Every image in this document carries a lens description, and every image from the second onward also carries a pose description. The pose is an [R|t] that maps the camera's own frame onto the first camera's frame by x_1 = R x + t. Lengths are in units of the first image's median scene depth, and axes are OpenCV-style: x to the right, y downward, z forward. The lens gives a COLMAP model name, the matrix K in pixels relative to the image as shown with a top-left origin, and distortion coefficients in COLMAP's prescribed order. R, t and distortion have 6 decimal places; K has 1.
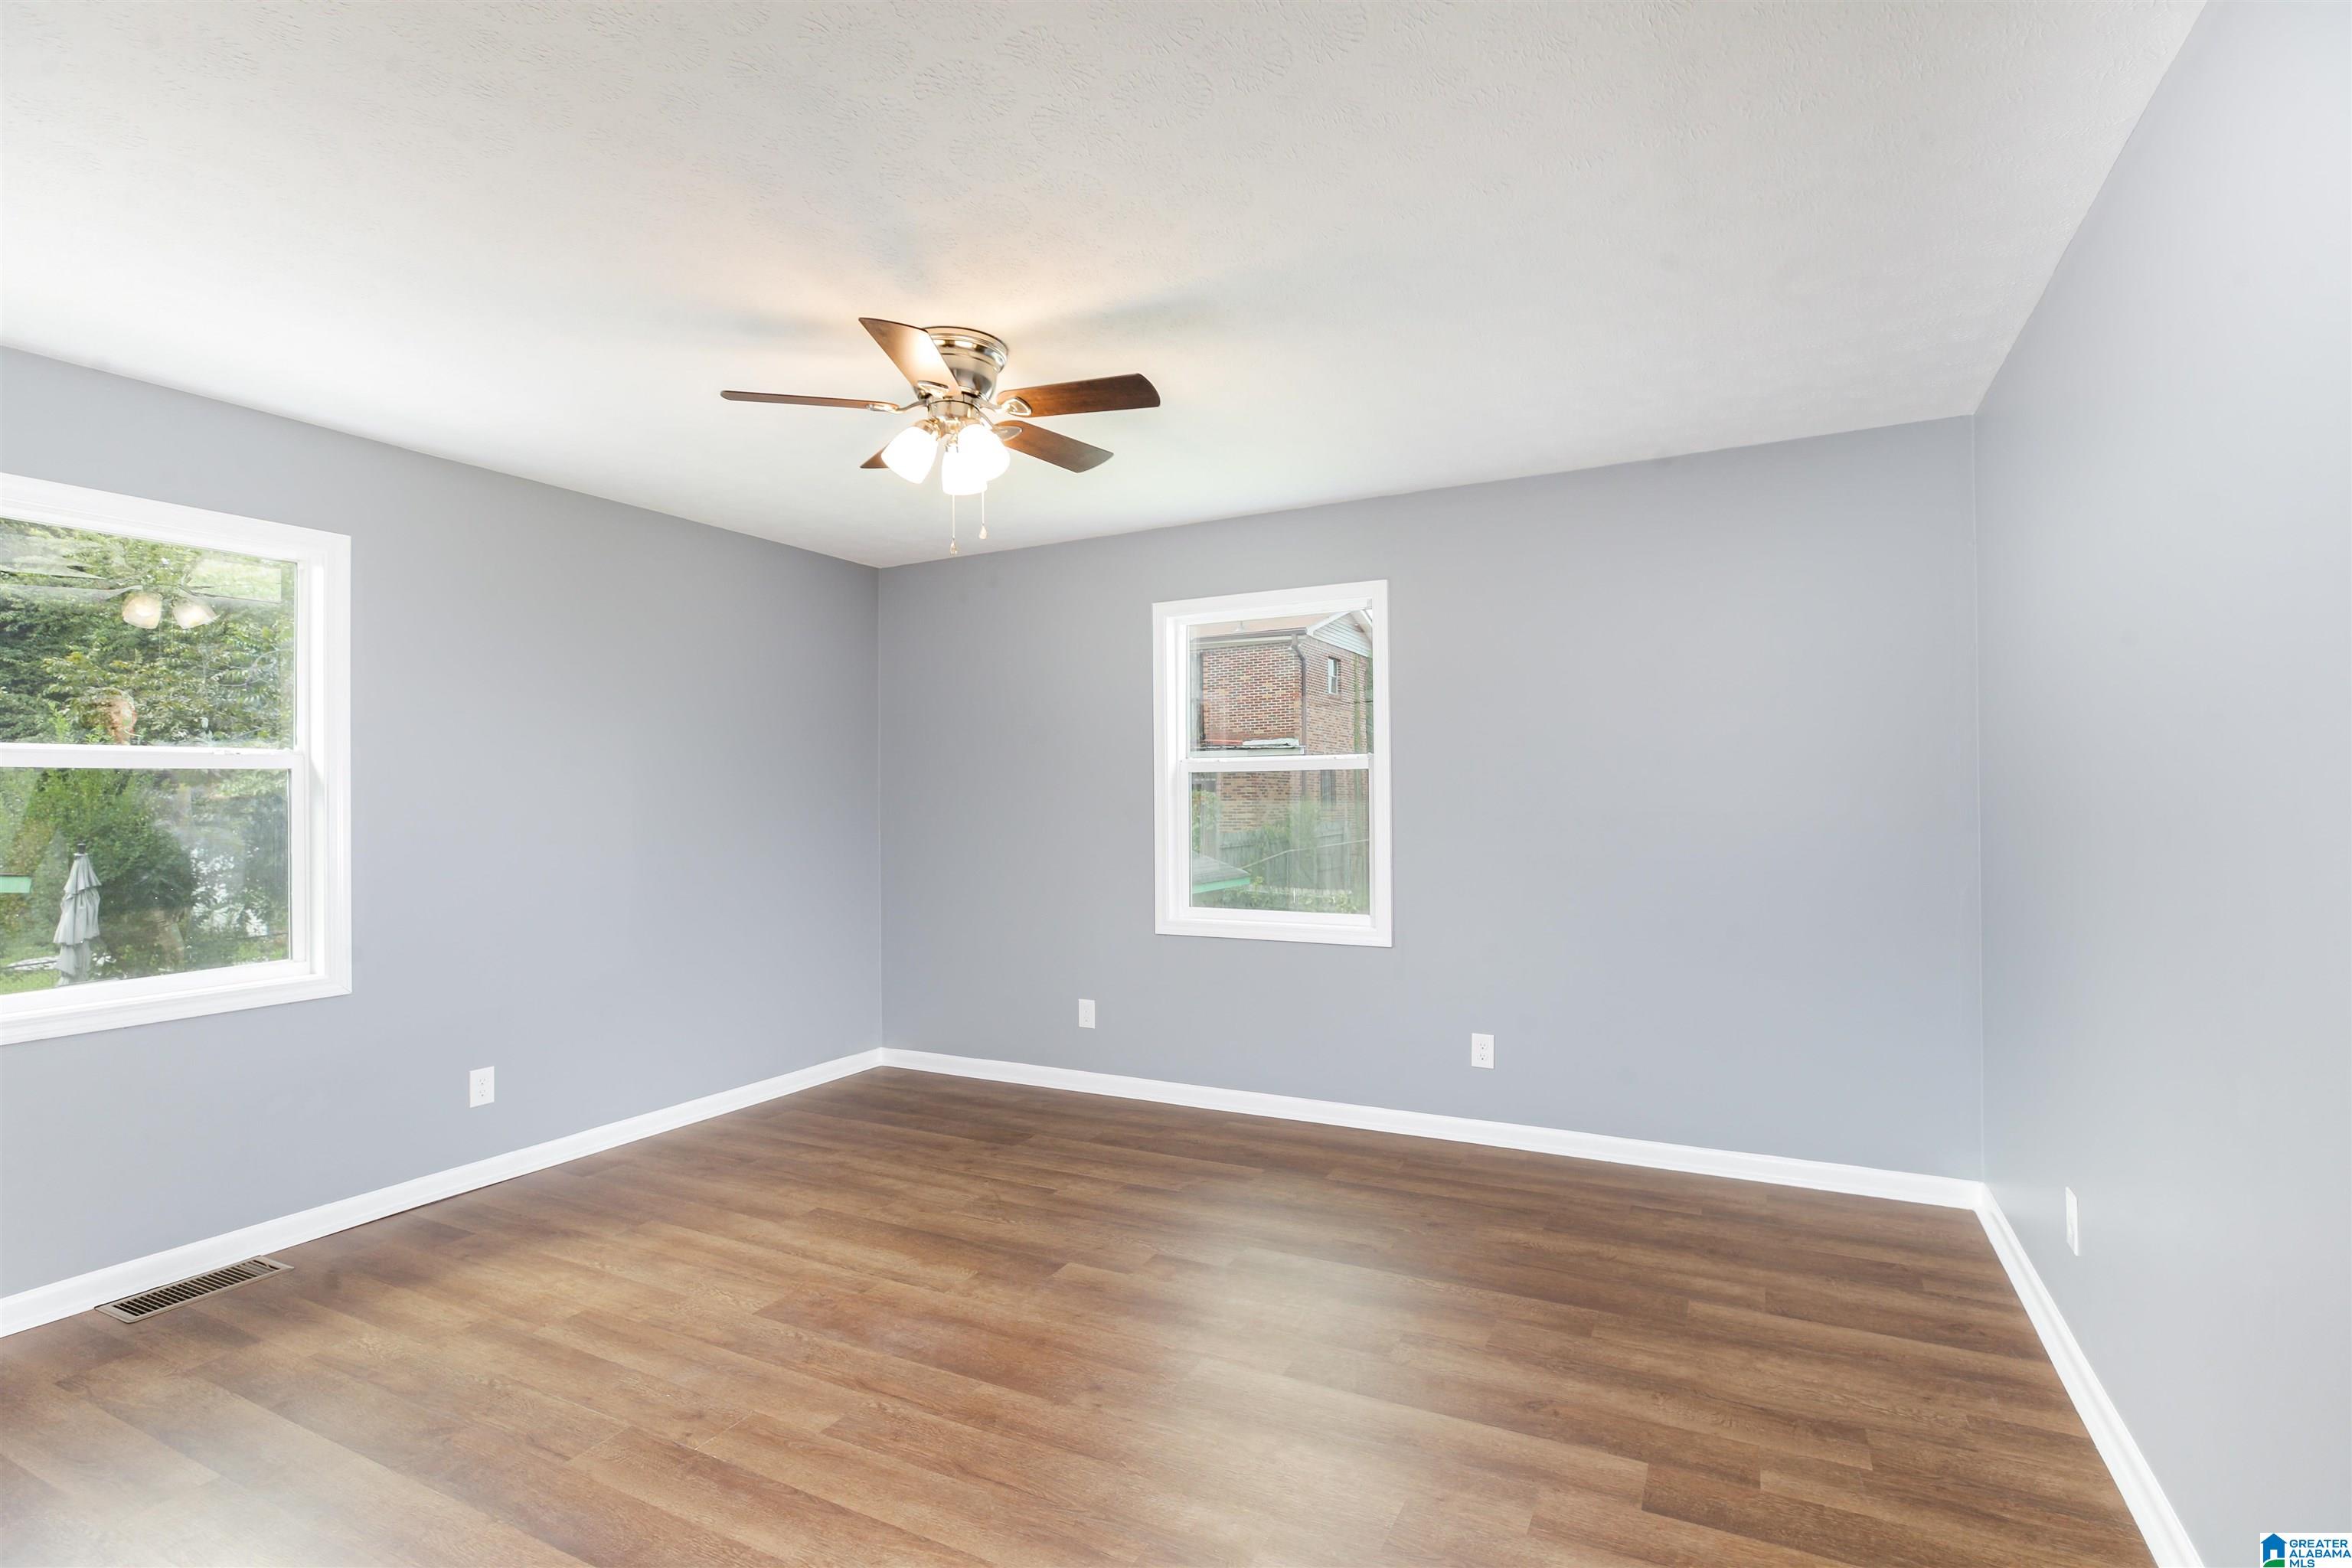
lens RADIAL K [[1096.0, 0, 1166.5], [0, 1096.0, 786.8], [0, 0, 1]] dist [-0.011490, 0.004023]
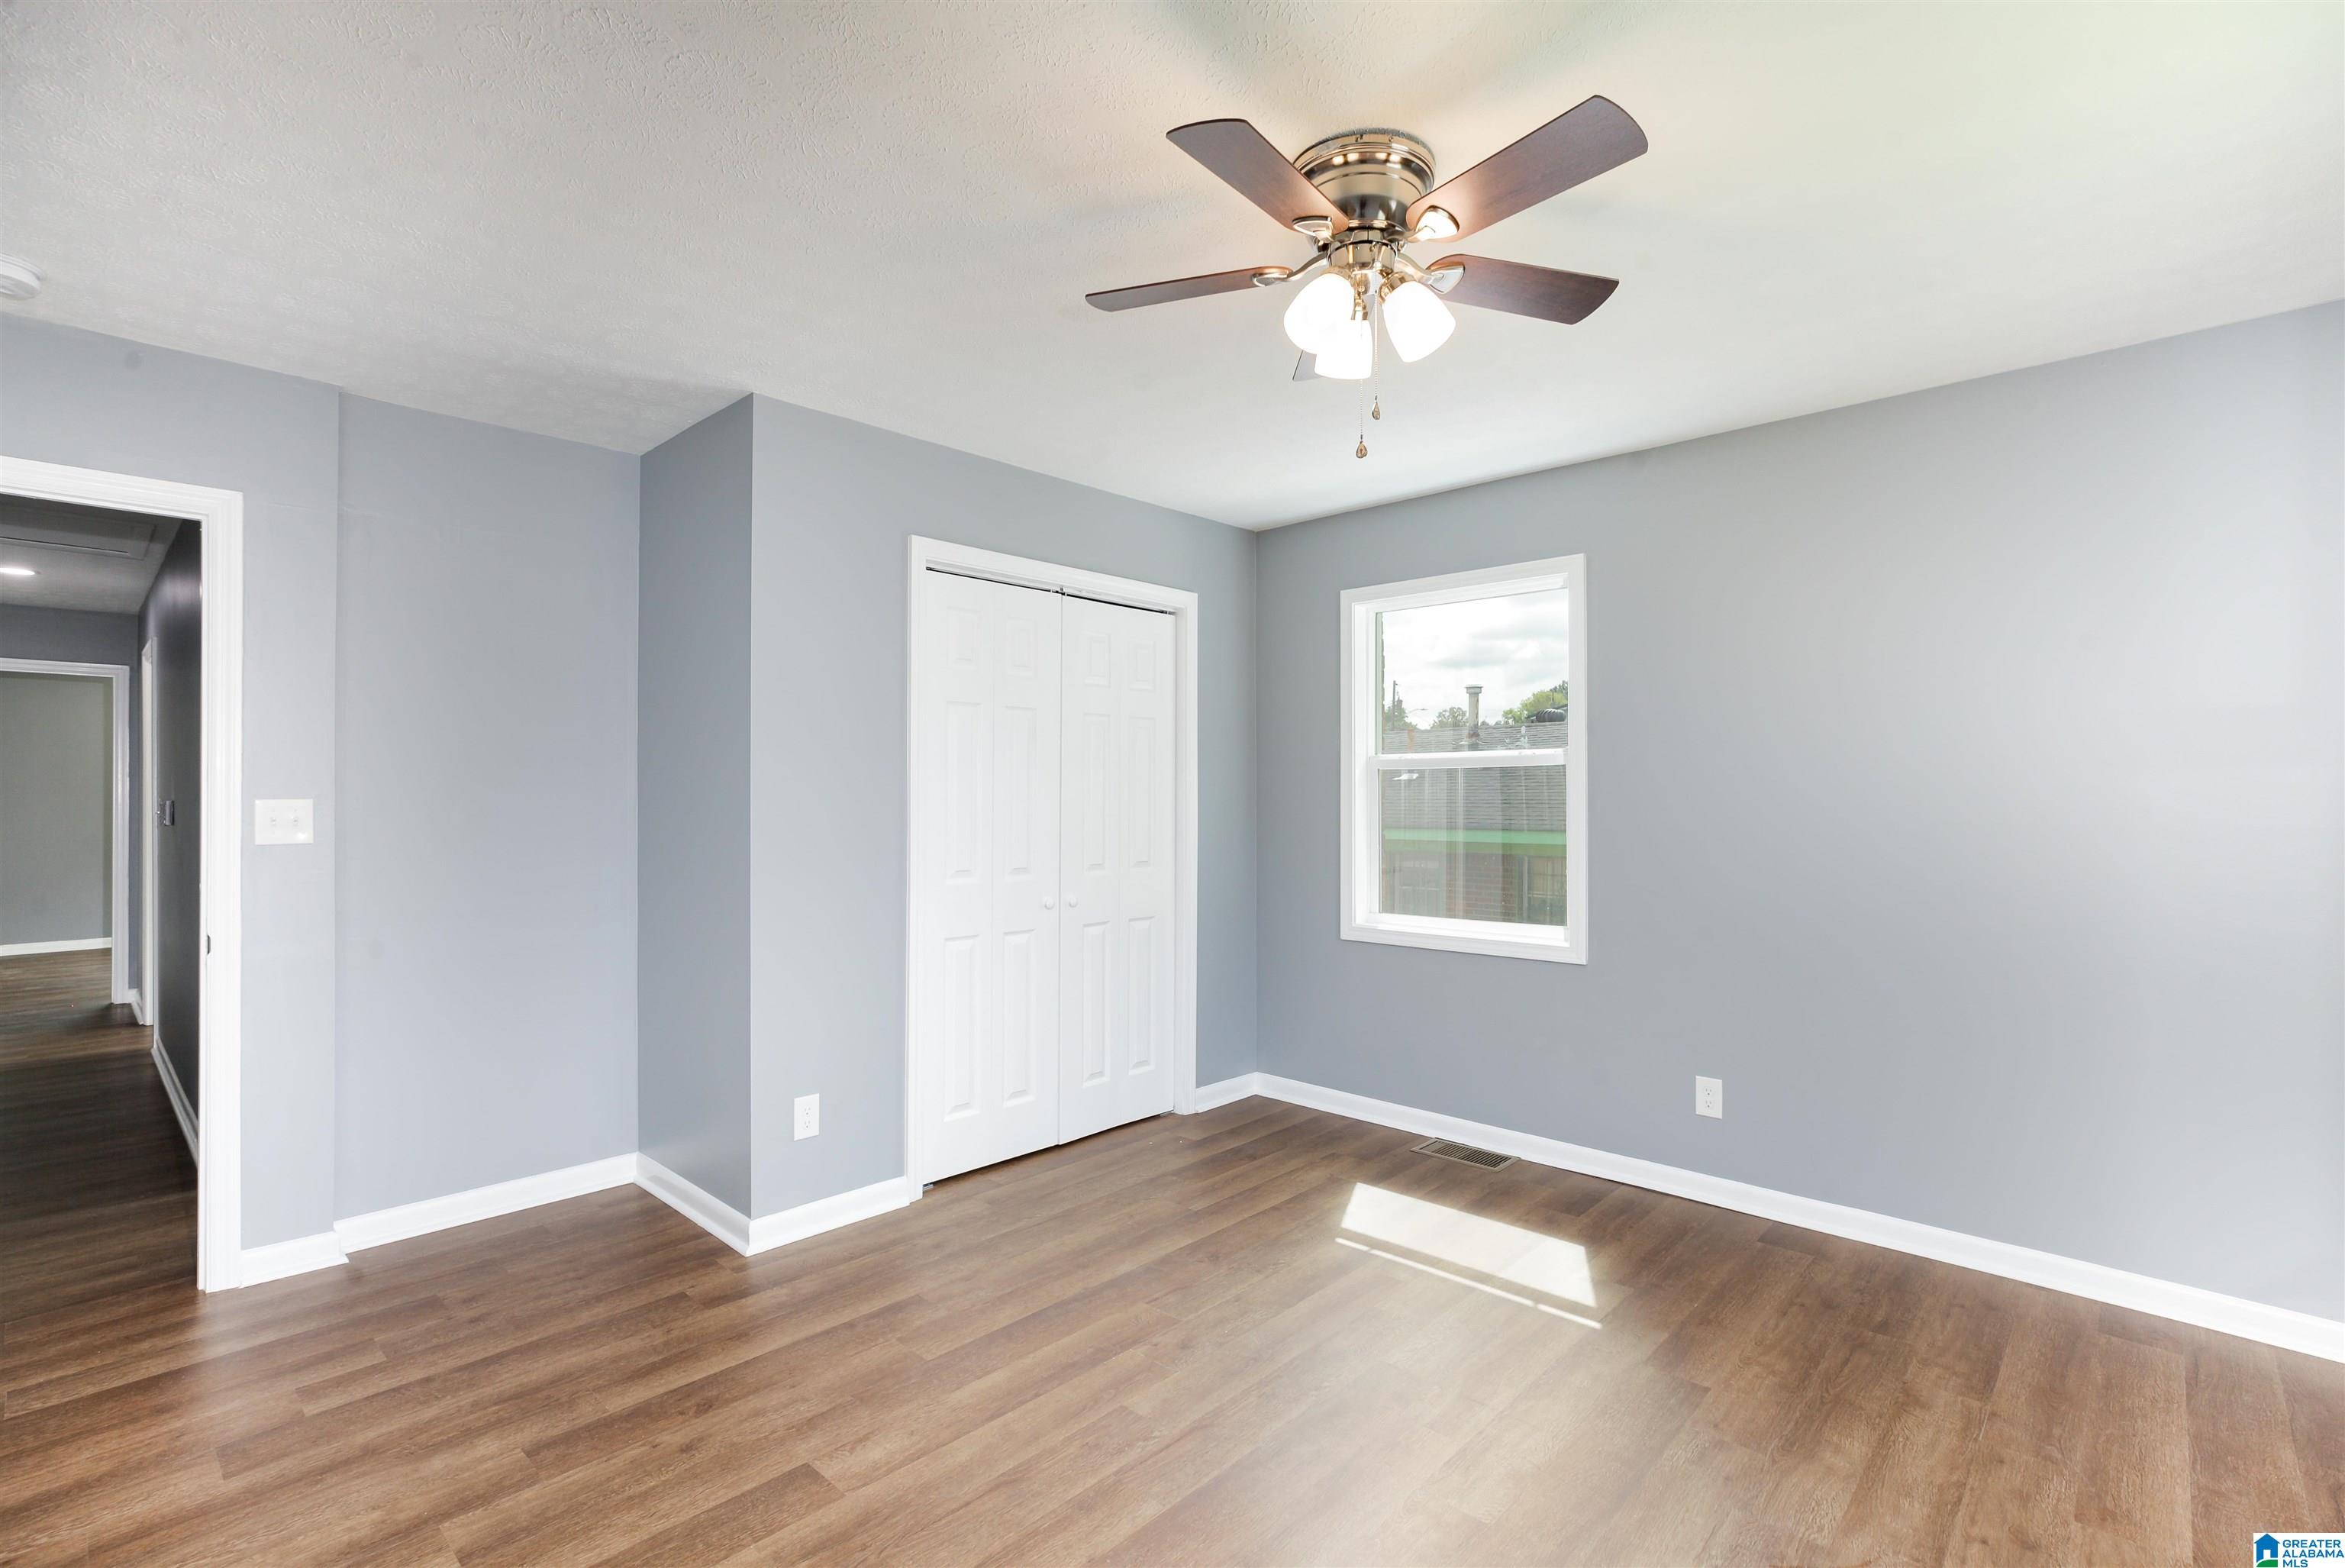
lens RADIAL K [[1092.7, 0, 1169.3], [0, 1092.7, 777.9], [0, 0, 1]] dist [-0.011490, 0.004023]
pose [[-0.250773, 0.003321, -0.968040, 0.518041], [0.009703, 0.999953, 0.000916, -0.014570], [0.967997, -0.009163, -0.250794, 0.978967]]
